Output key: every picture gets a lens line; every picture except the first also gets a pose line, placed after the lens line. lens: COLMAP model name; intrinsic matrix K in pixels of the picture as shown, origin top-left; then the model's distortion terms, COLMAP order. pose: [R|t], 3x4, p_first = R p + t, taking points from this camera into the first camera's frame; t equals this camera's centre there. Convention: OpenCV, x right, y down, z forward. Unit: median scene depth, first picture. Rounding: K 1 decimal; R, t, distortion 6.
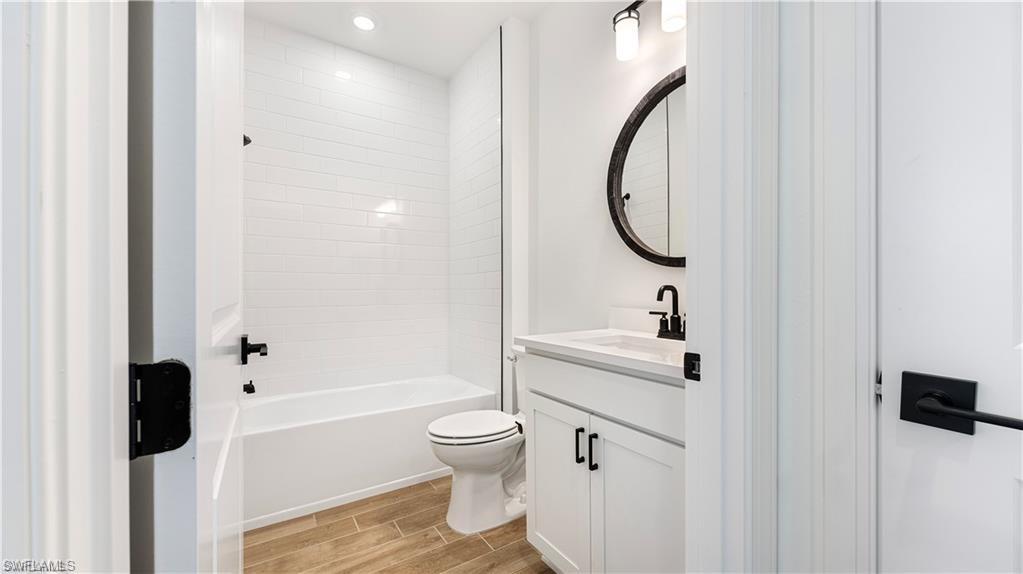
lens RADIAL K [[390.2, 0, 511.5], [0, 390.2, 287.0], [0, 0, 1]] dist [0.001142, 0.000077]
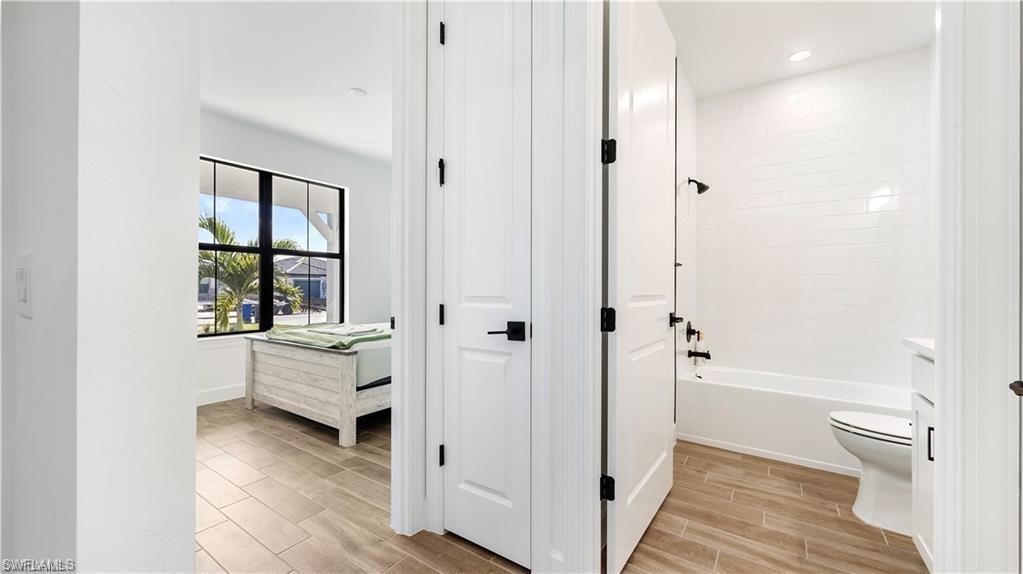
lens RADIAL K [[390.2, 0, 511.5], [0, 390.2, 287.0], [0, 0, 1]] dist [0.001142, 0.000077]
pose [[0.376739, 0.004842, -0.926307, 0.496903], [-0.004119, 0.999985, 0.003551, -0.002387], [0.926310, 0.002478, 0.376753, -0.285248]]
